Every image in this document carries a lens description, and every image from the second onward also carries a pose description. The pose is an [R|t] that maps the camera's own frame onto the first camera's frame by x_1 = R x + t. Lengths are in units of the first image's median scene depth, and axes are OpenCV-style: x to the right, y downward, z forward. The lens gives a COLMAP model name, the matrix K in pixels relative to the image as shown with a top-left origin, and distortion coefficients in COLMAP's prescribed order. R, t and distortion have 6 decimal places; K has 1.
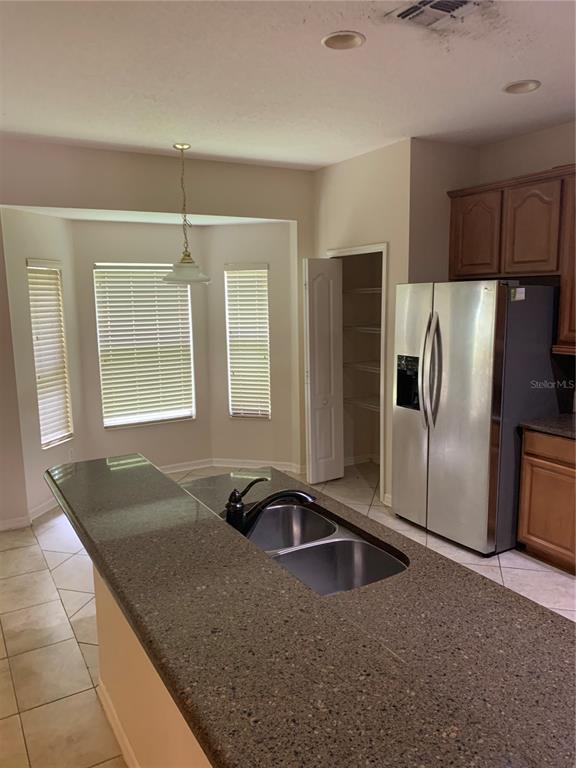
lens RADIAL K [[590.5, 0, 288.0], [0, 590.5, 384.0], [0, 0, 1]] dist [0.004230, -0.000946]
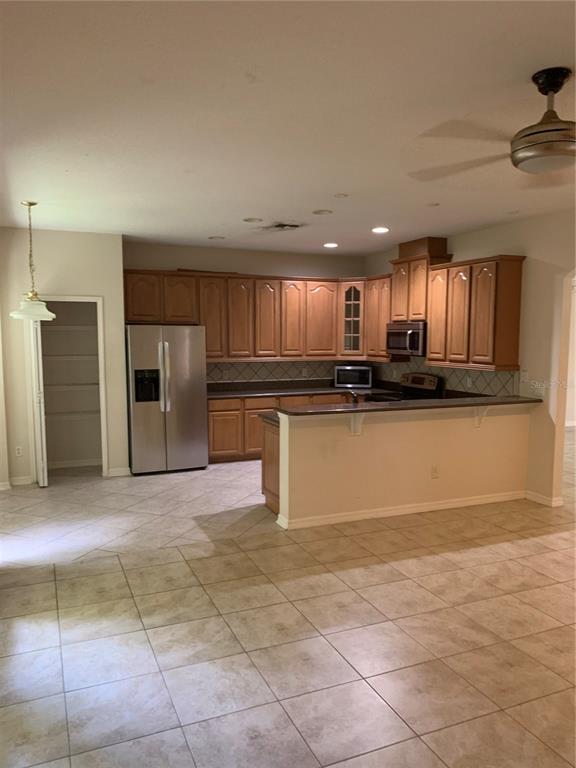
lens RADIAL K [[590.5, 0, 288.0], [0, 590.5, 384.0], [0, 0, 1]] dist [0.004230, -0.000946]
pose [[0.118883, -0.070810, 0.990380, -1.269948], [0.154229, 0.986664, 0.052031, -0.029127], [-0.980857, 0.146560, 0.128218, 0.384690]]
